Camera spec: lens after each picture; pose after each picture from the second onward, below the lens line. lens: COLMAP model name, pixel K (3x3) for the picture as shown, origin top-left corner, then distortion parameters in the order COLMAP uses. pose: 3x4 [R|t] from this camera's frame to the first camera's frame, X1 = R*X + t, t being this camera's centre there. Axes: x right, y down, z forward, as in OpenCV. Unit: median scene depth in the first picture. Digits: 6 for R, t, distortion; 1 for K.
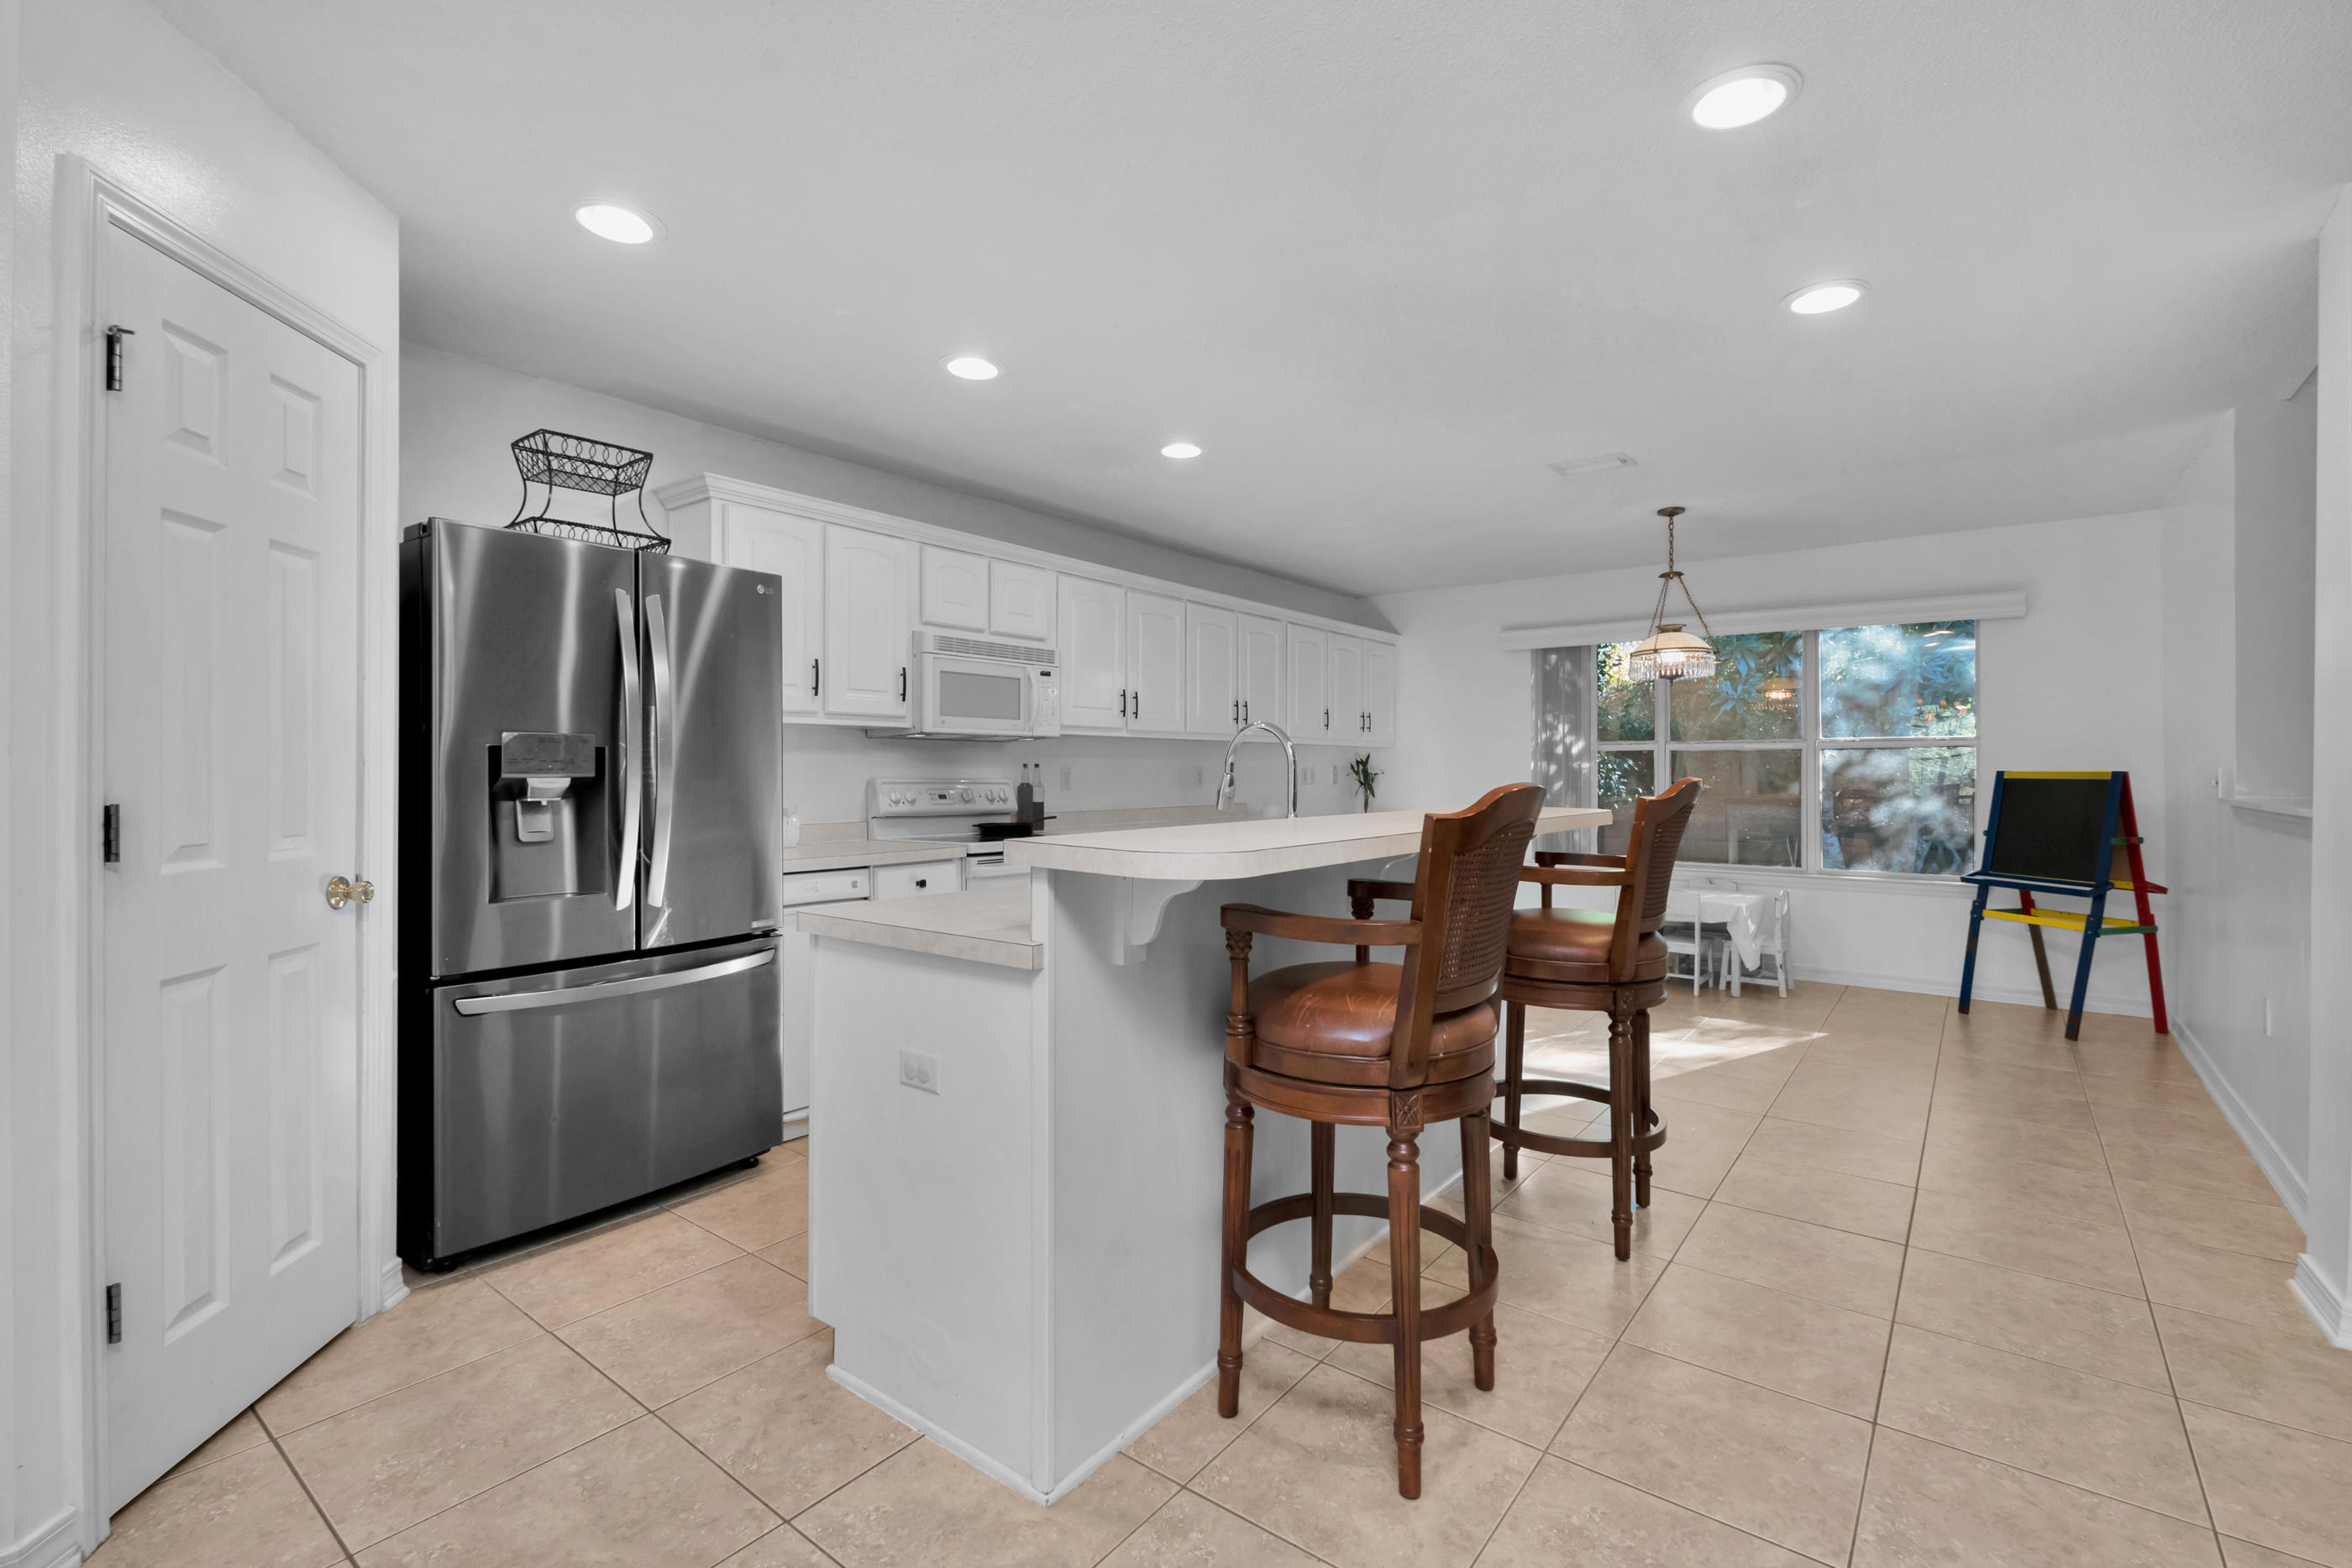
lens RADIAL K [[1045.5, 0, 1171.2], [0, 1045.5, 768.3], [0, 0, 1]] dist [-0.000286, -0.000030]
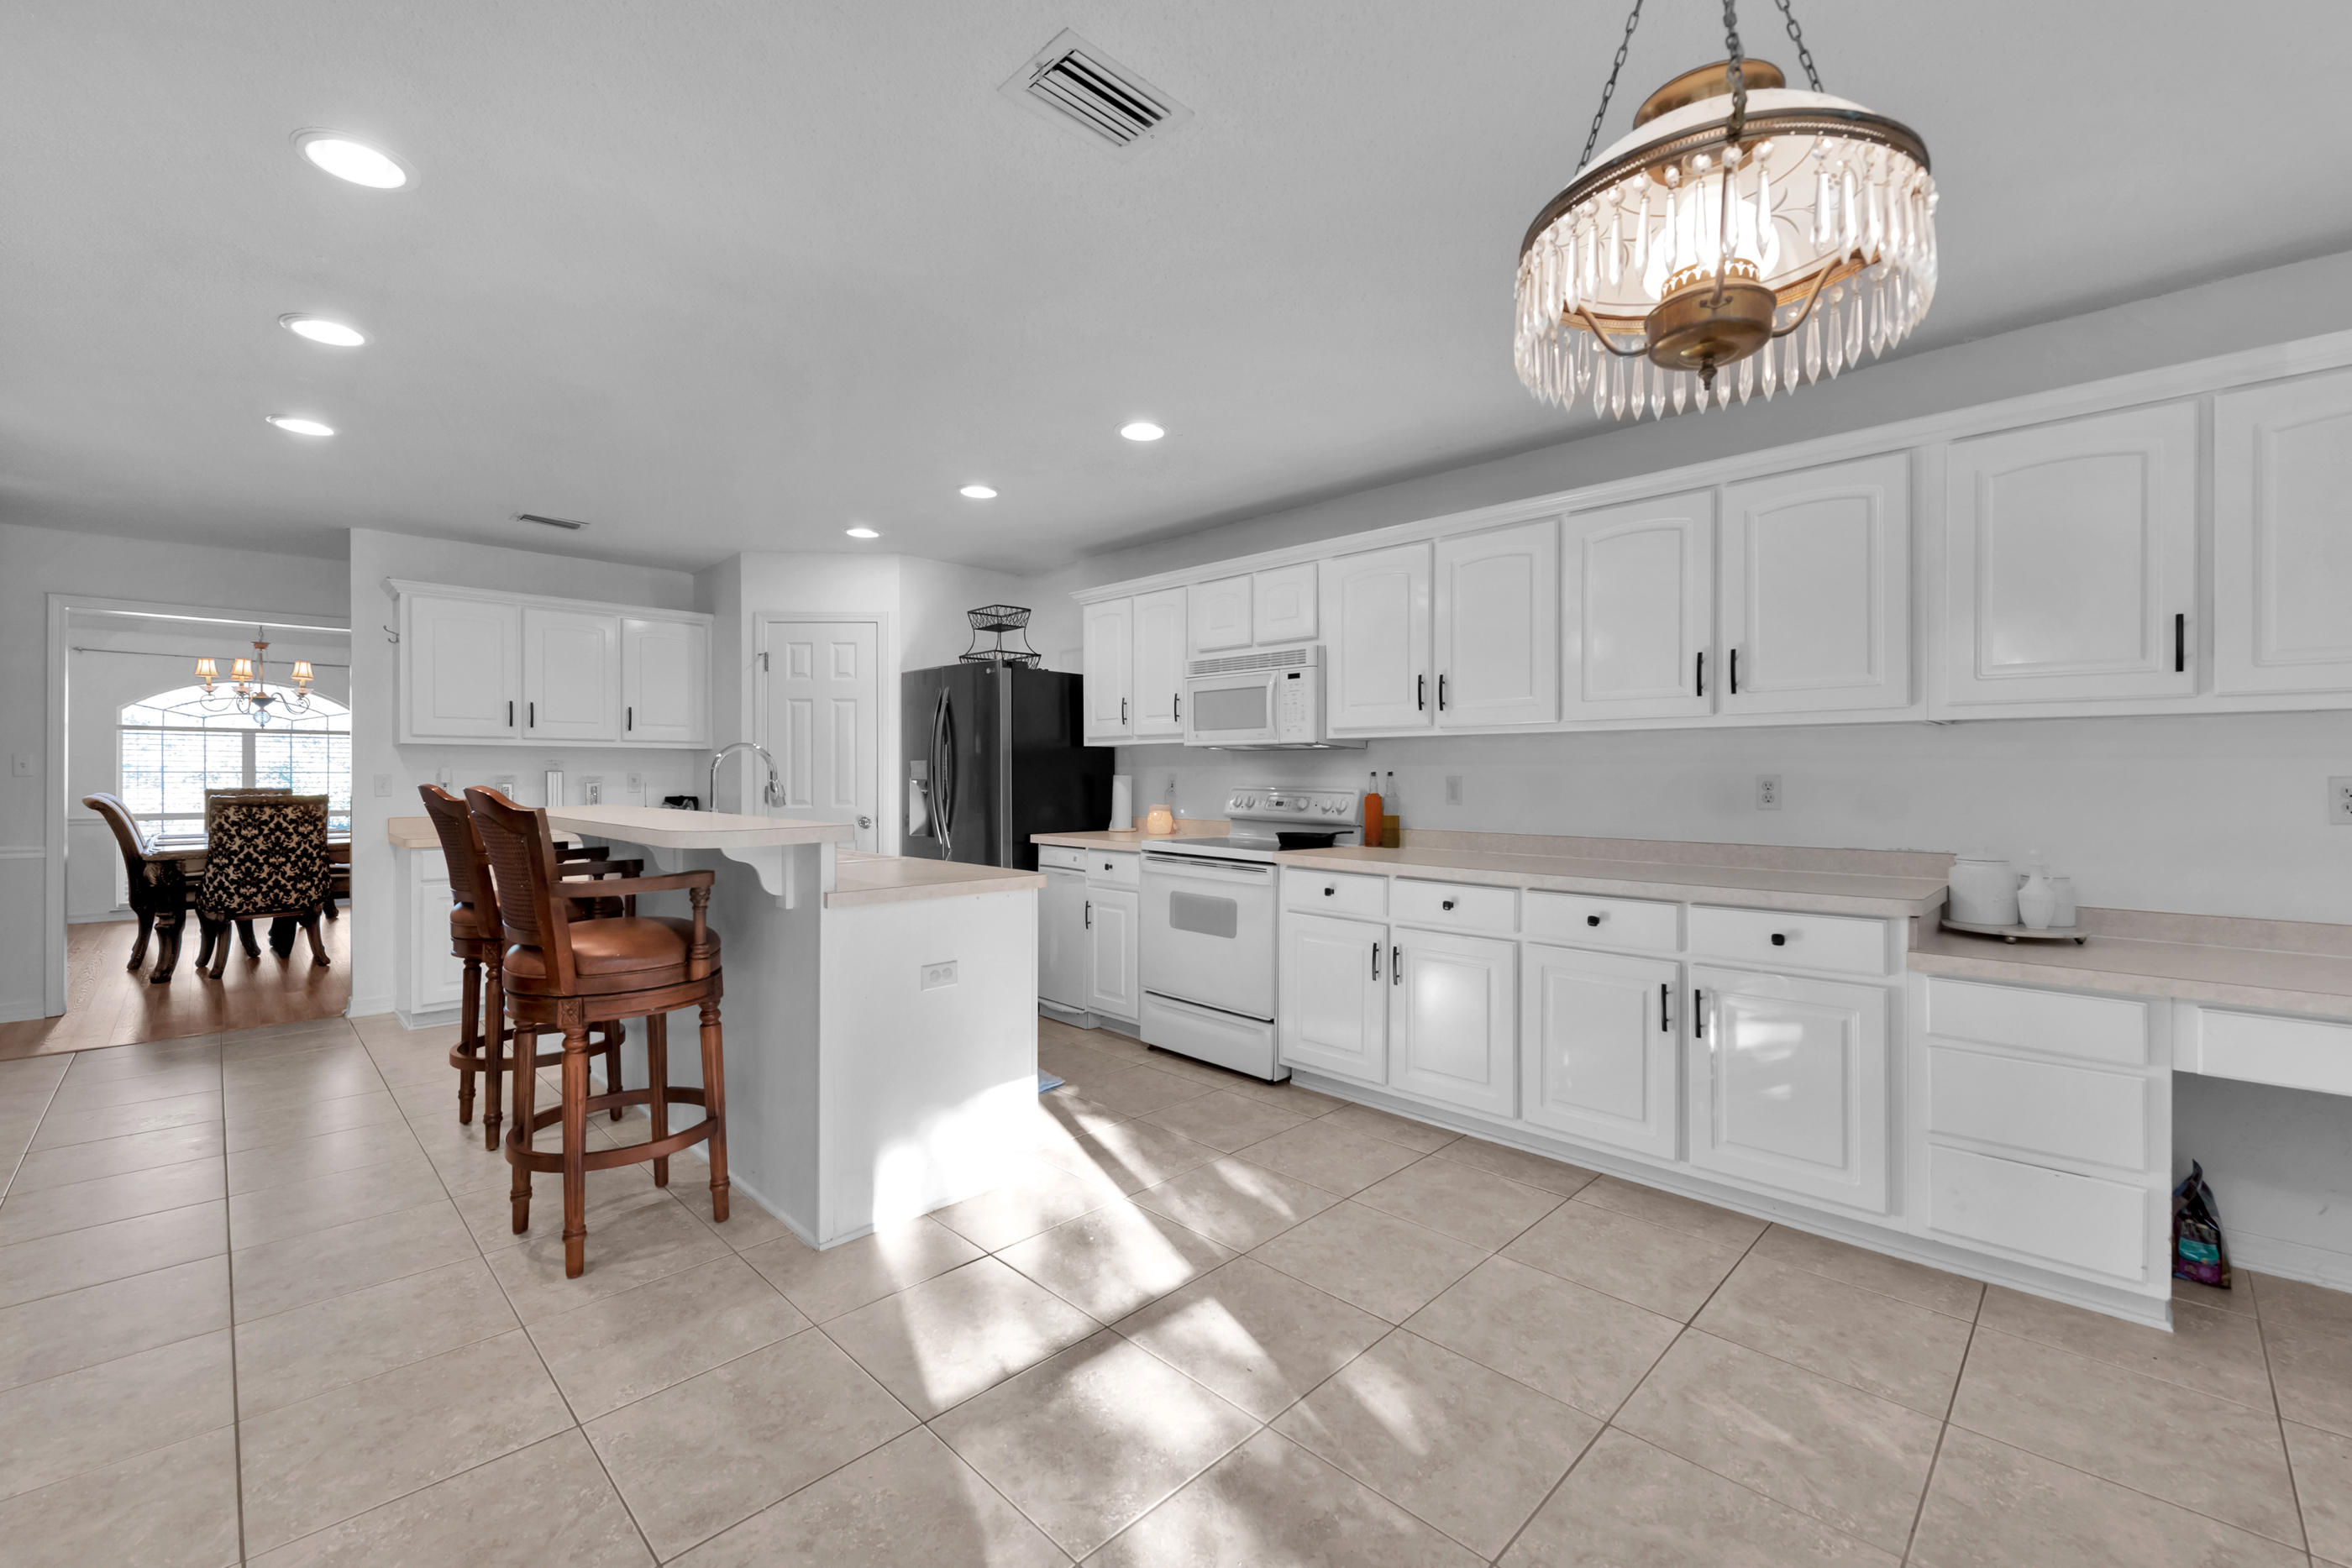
lens RADIAL K [[975.7, 0, 1176.0], [0, 975.7, 784.0], [0, 0, 1]] dist [0.000307, -0.000001]
pose [[-0.118593, 0.003414, -0.992937, 0.761982], [-0.002656, 0.999989, 0.003755, 0.003473], [0.992939, 0.003082, -0.118583, 0.997628]]
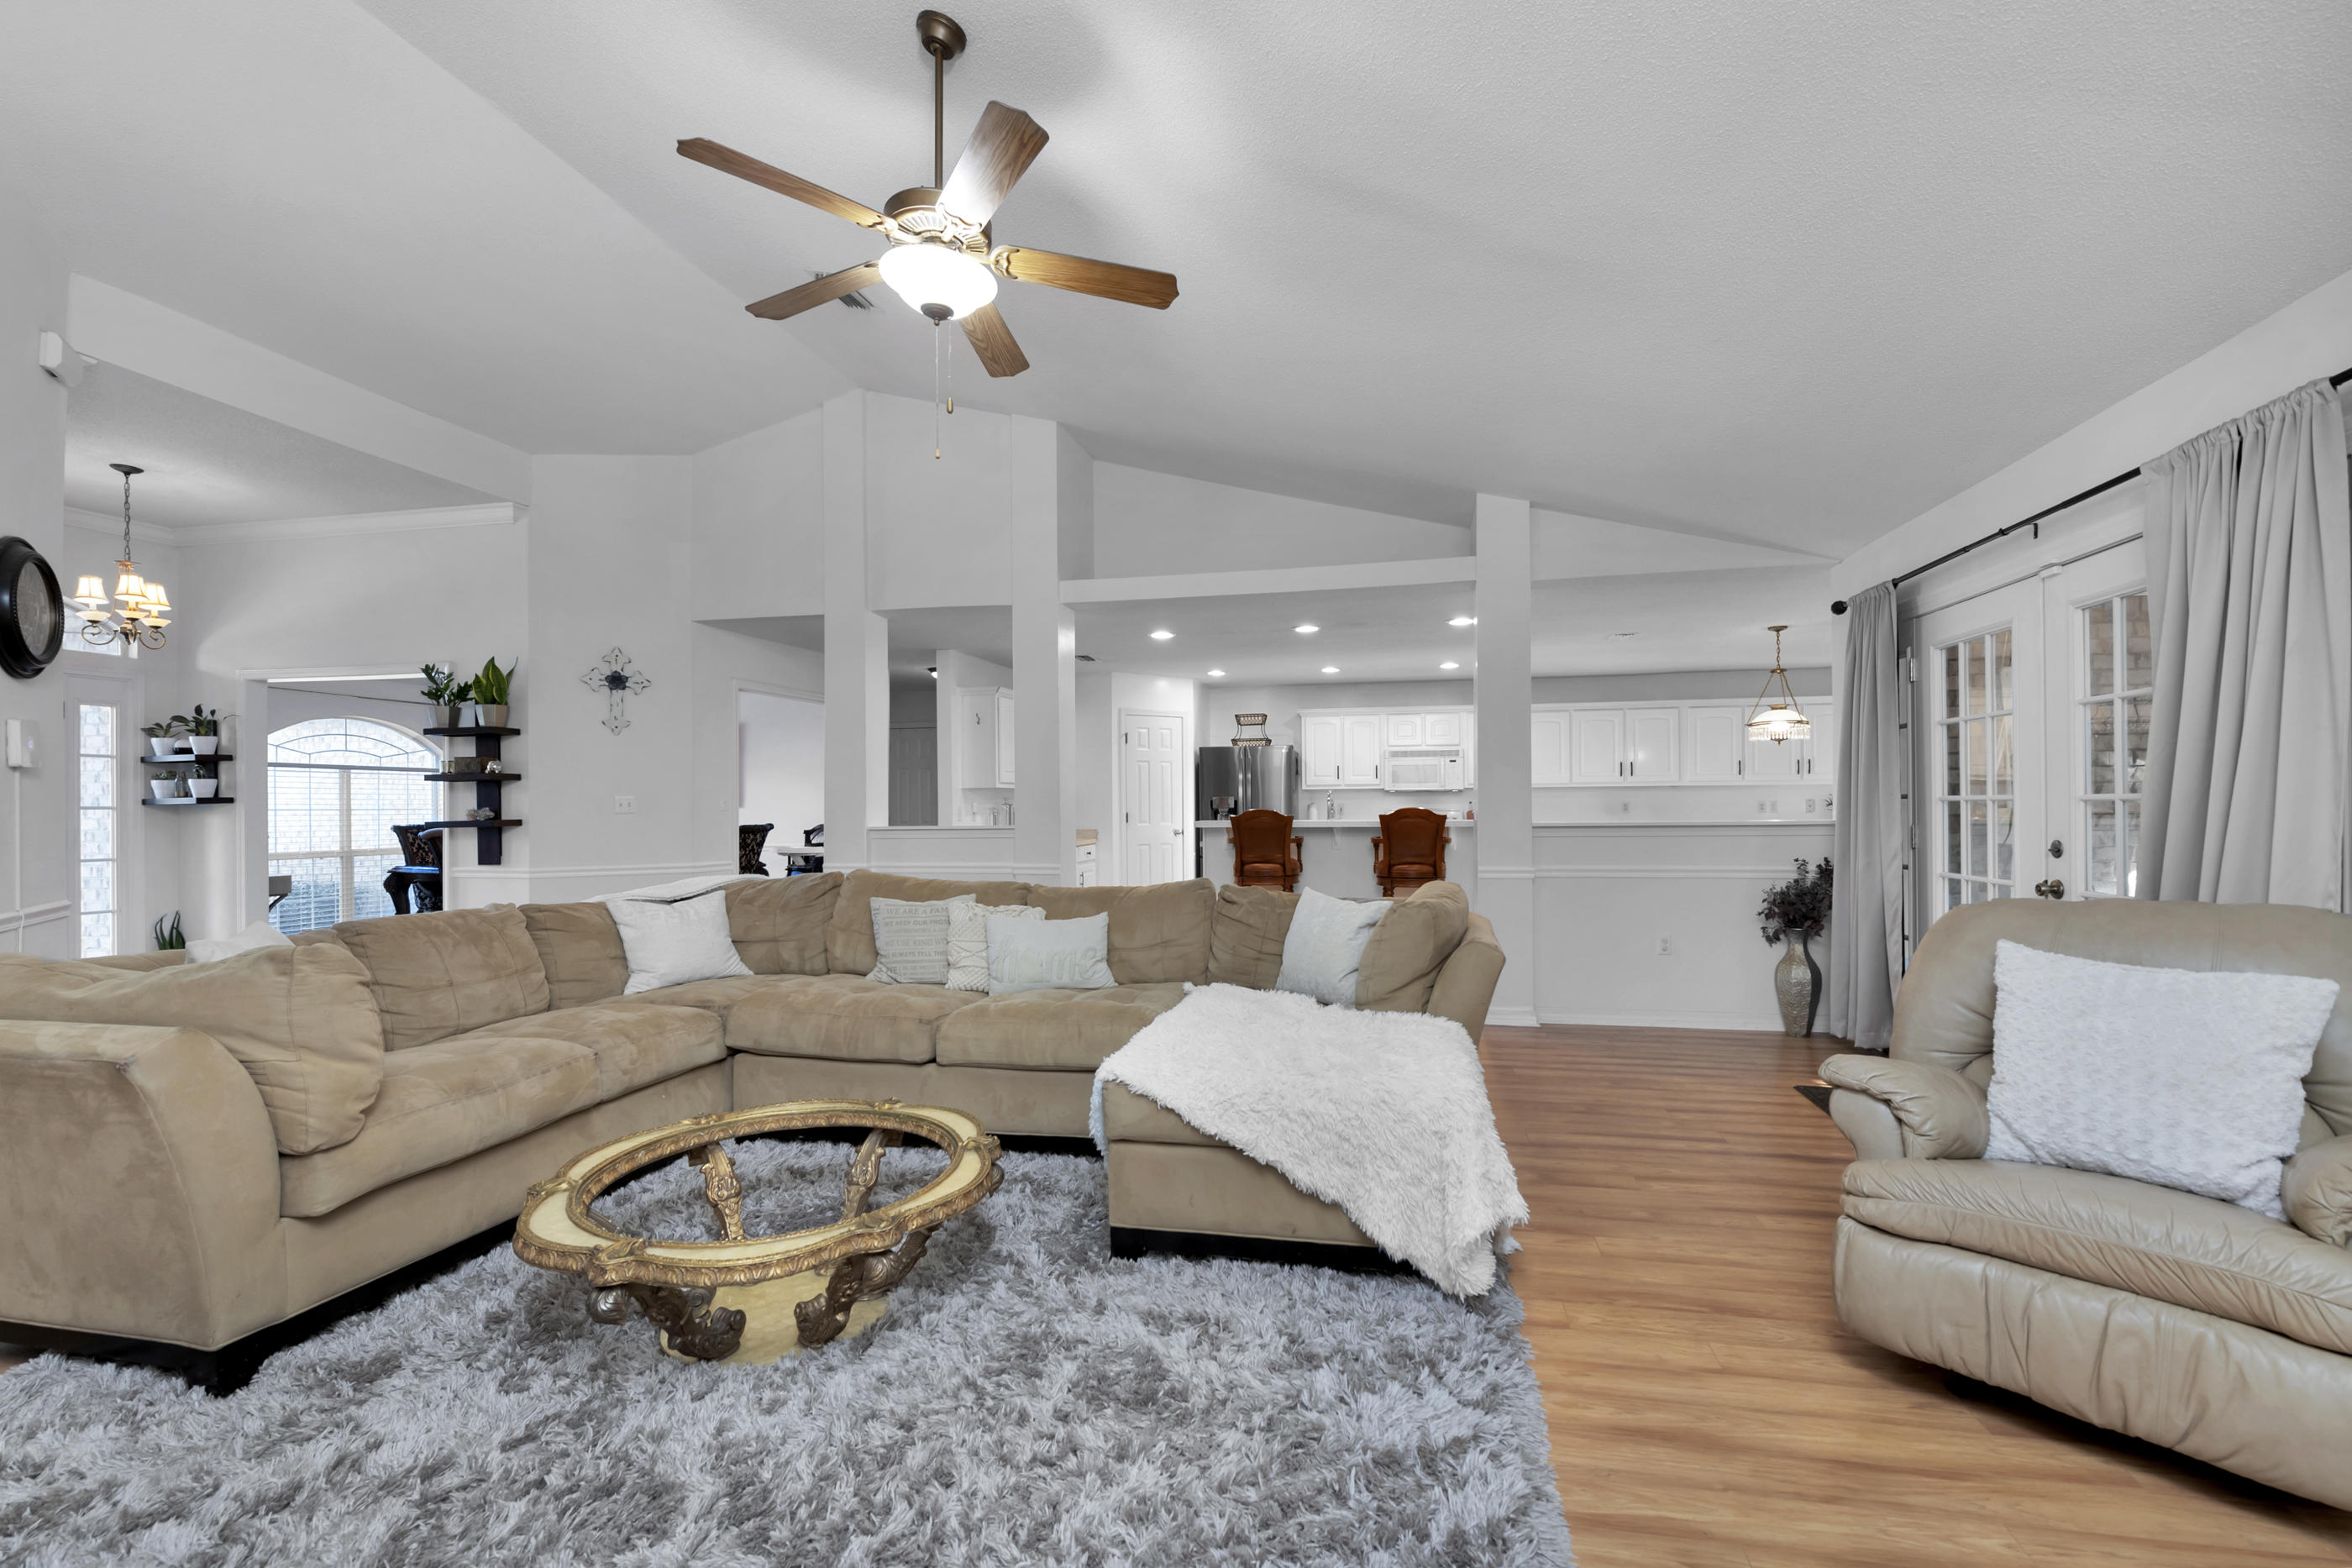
lens RADIAL K [[975.7, 0, 1176.0], [0, 975.7, 784.0], [0, 0, 1]] dist [0.000307, -0.000001]
pose [[0.436776, -0.029442, -0.899089, 1.478977], [0.008897, 0.999557, -0.028410, 0.011991], [0.899526, 0.004410, 0.436844, -0.431359]]
